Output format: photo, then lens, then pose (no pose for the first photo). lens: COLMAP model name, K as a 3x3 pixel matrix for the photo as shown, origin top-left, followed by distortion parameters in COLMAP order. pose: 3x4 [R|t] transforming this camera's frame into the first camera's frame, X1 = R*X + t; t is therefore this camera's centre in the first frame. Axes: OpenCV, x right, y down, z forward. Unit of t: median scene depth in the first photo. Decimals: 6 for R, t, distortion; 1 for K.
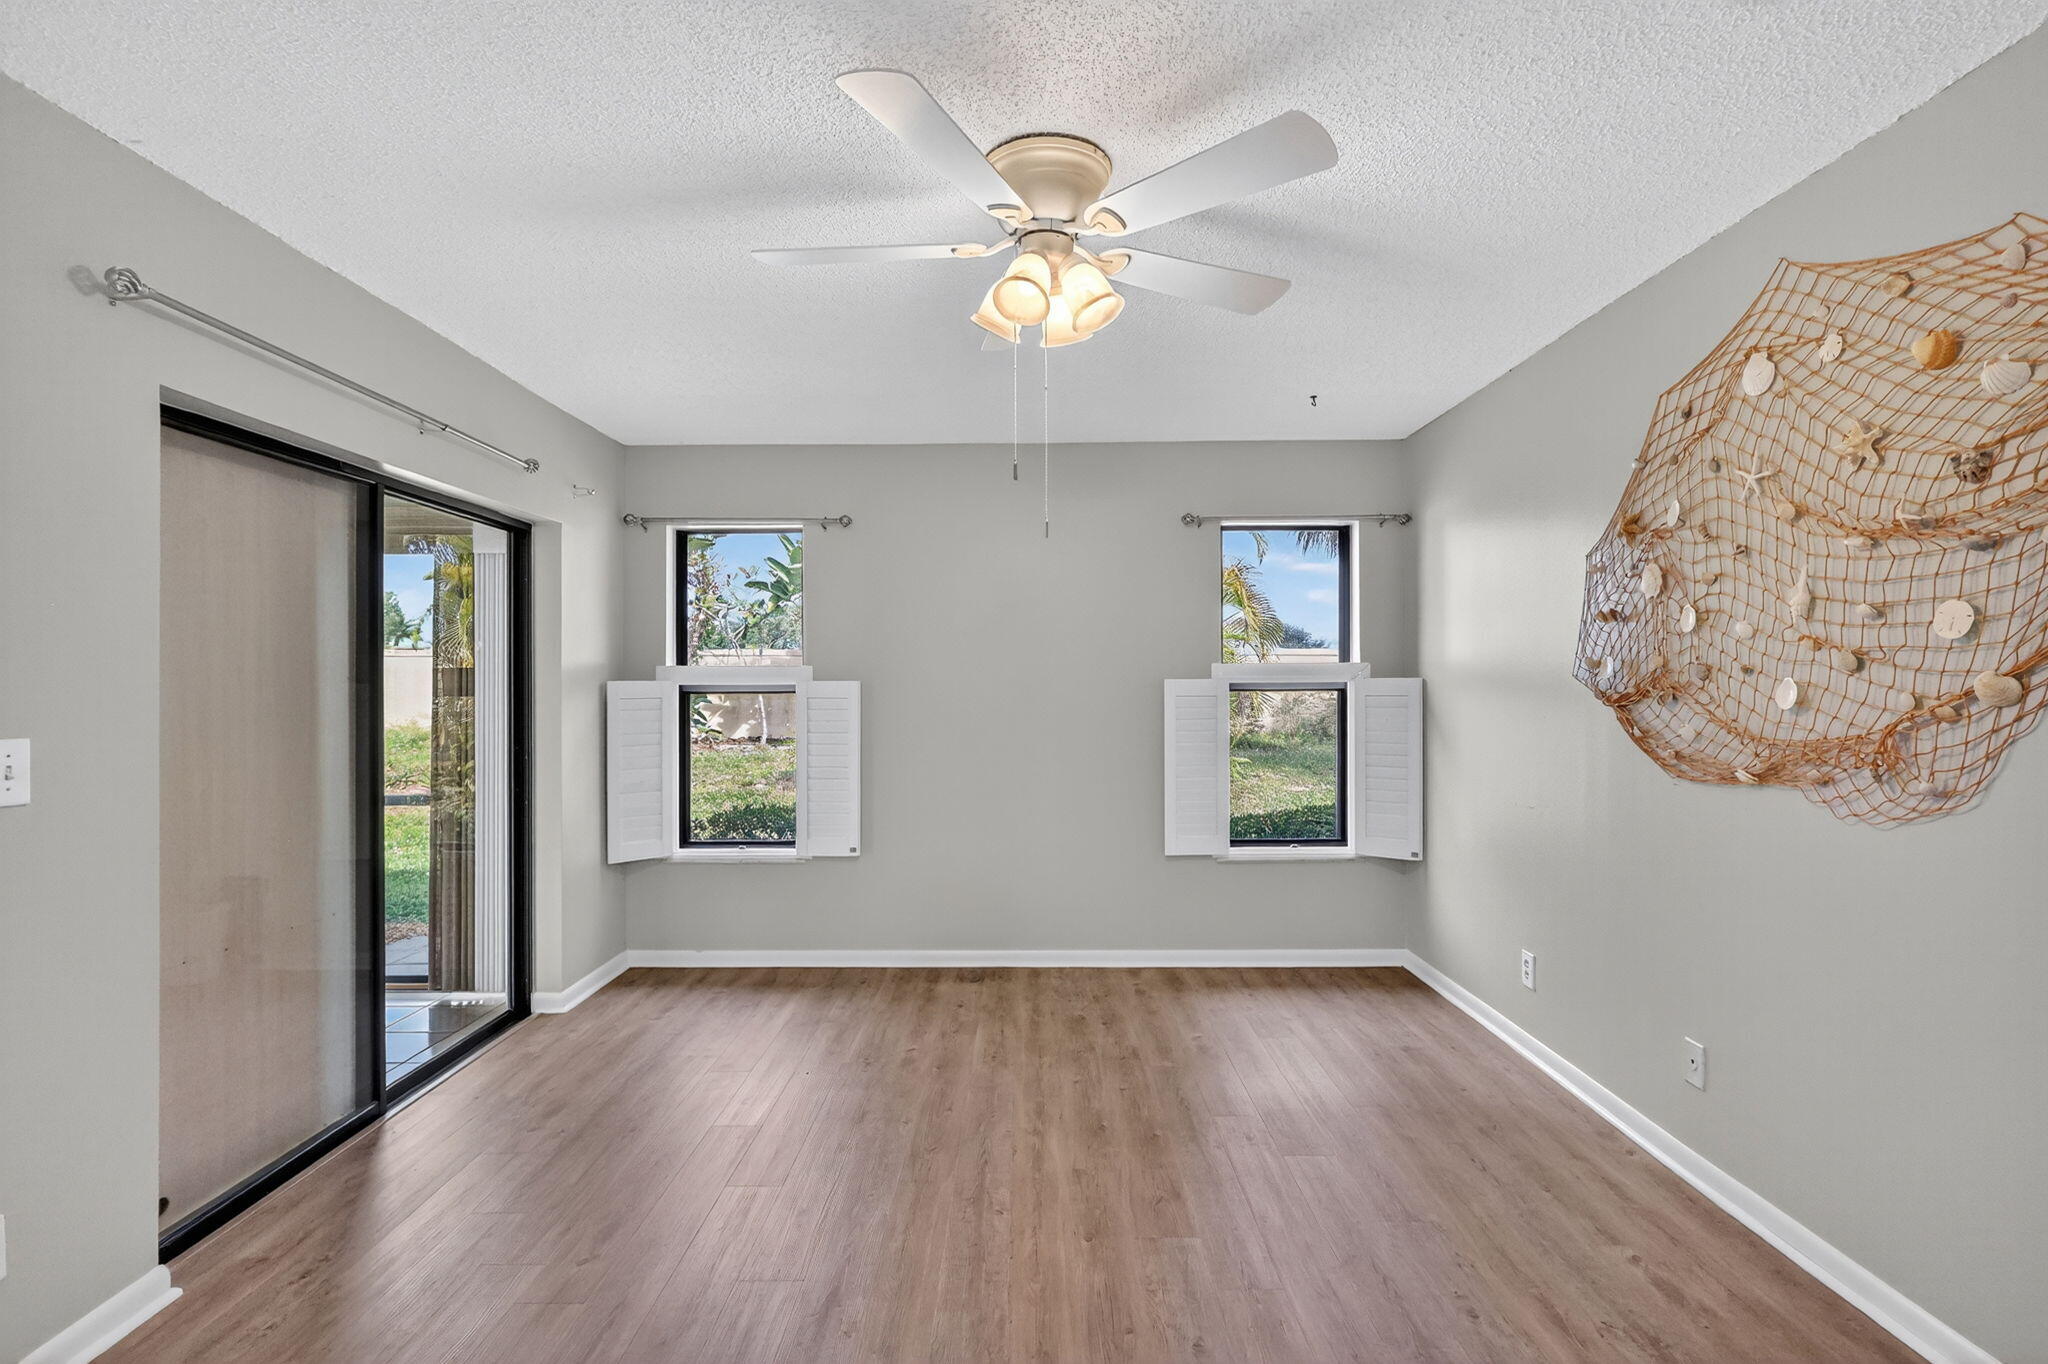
lens RADIAL K [[954.9, 0, 1024.1], [0, 954.9, 678.7], [0, 0, 1]] dist [-0.017658, -0.000305]
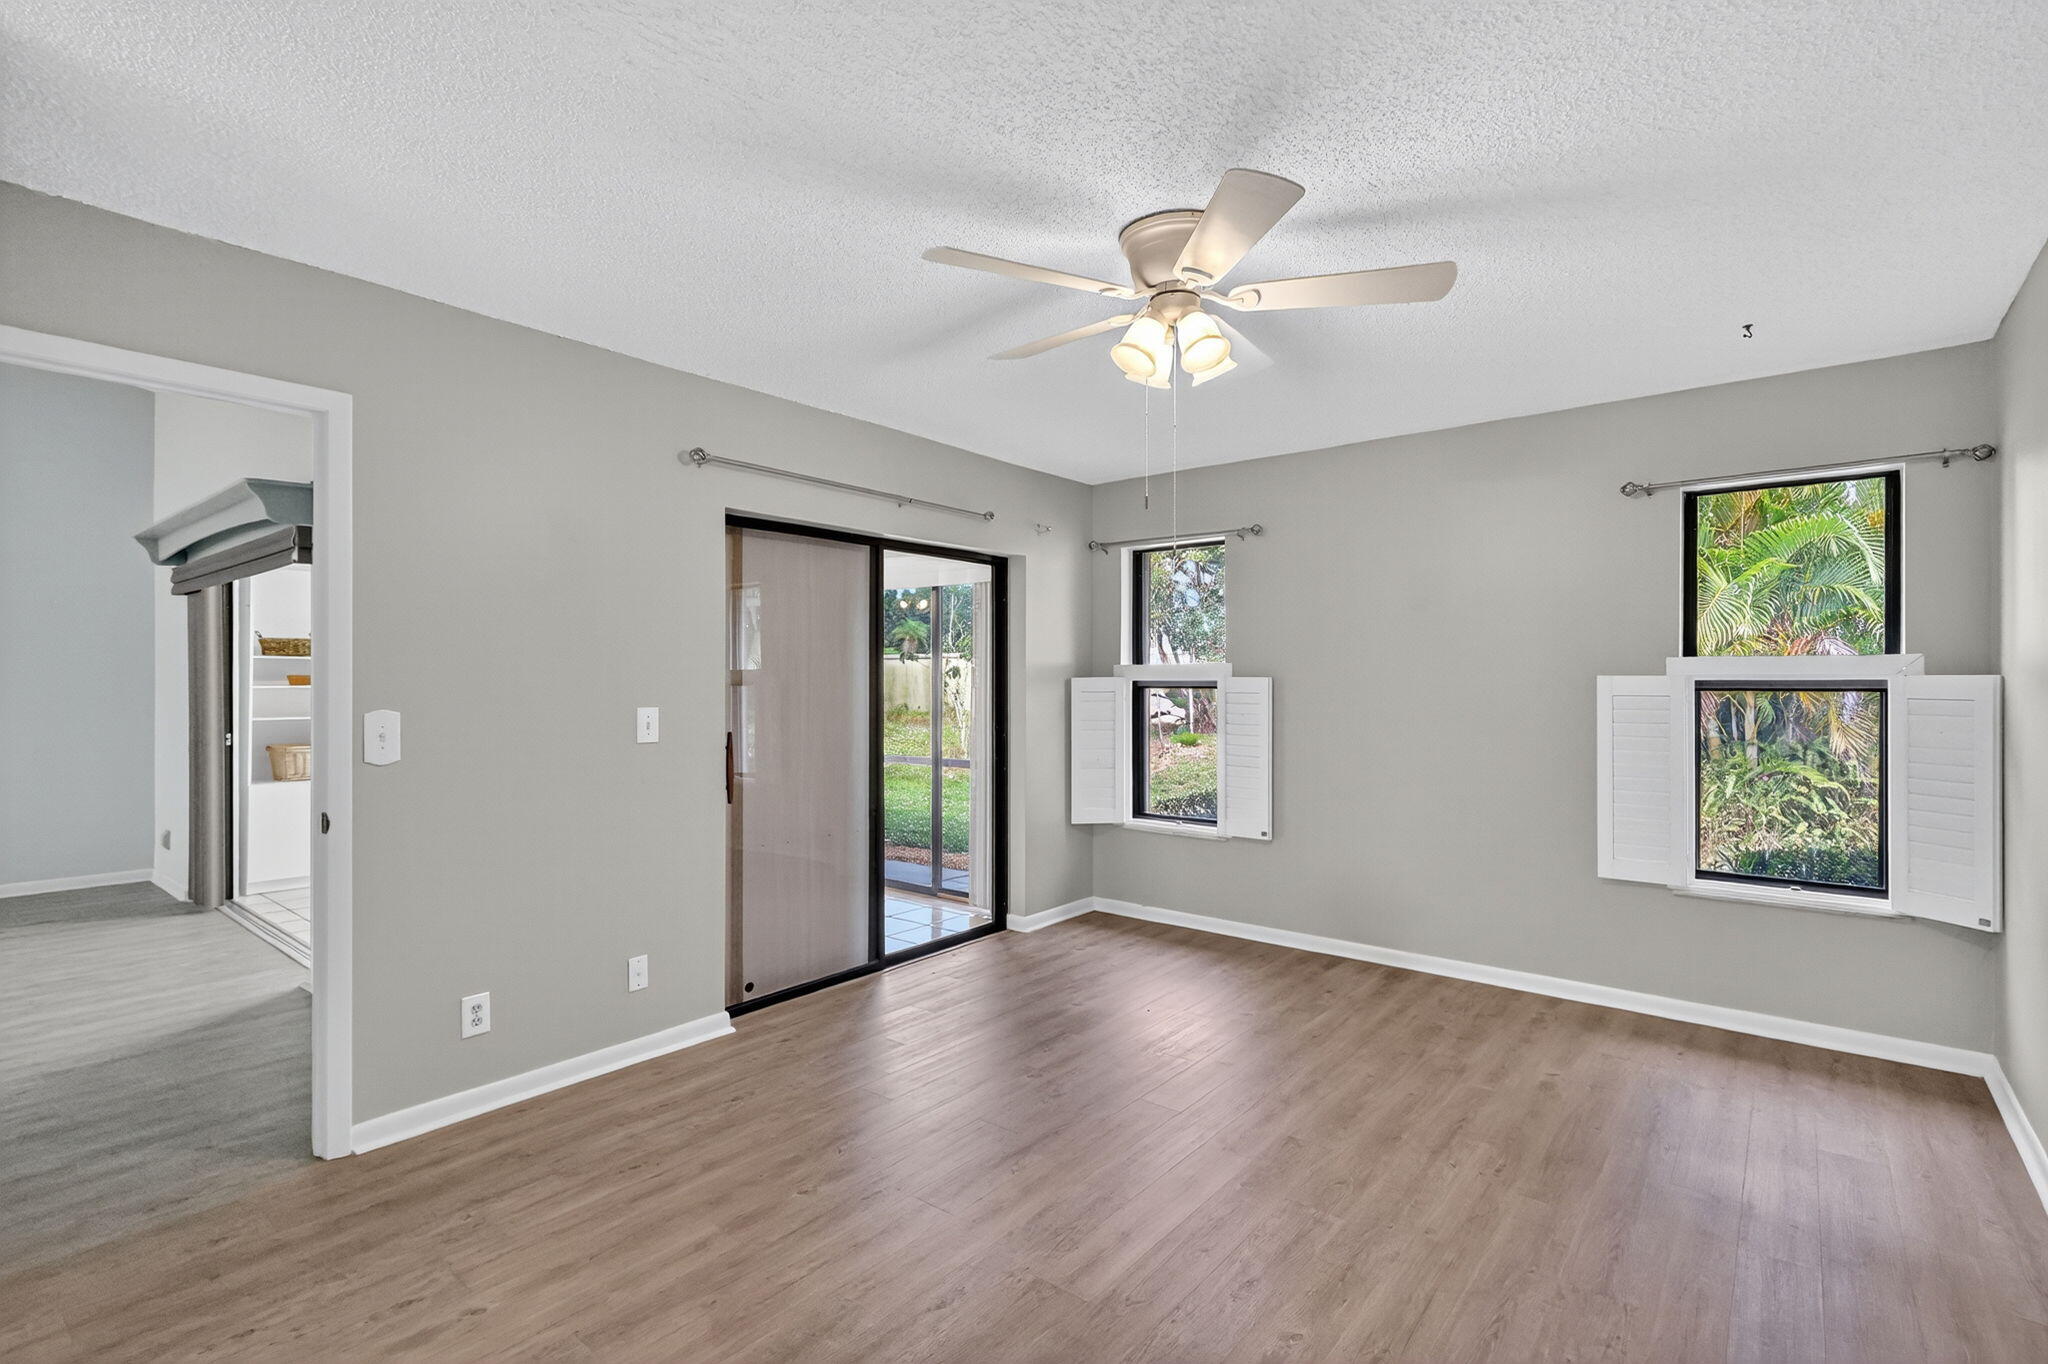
lens RADIAL K [[953.3, 0, 1031.0], [0, 953.3, 689.7], [0, 0, 1]] dist [0.001163, 0.000231]
pose [[0.778710, 0.009777, -0.627308, 0.302525], [-0.000004, 0.999879, 0.015578, -0.000831], [0.627384, -0.012128, 0.778615, -0.006028]]
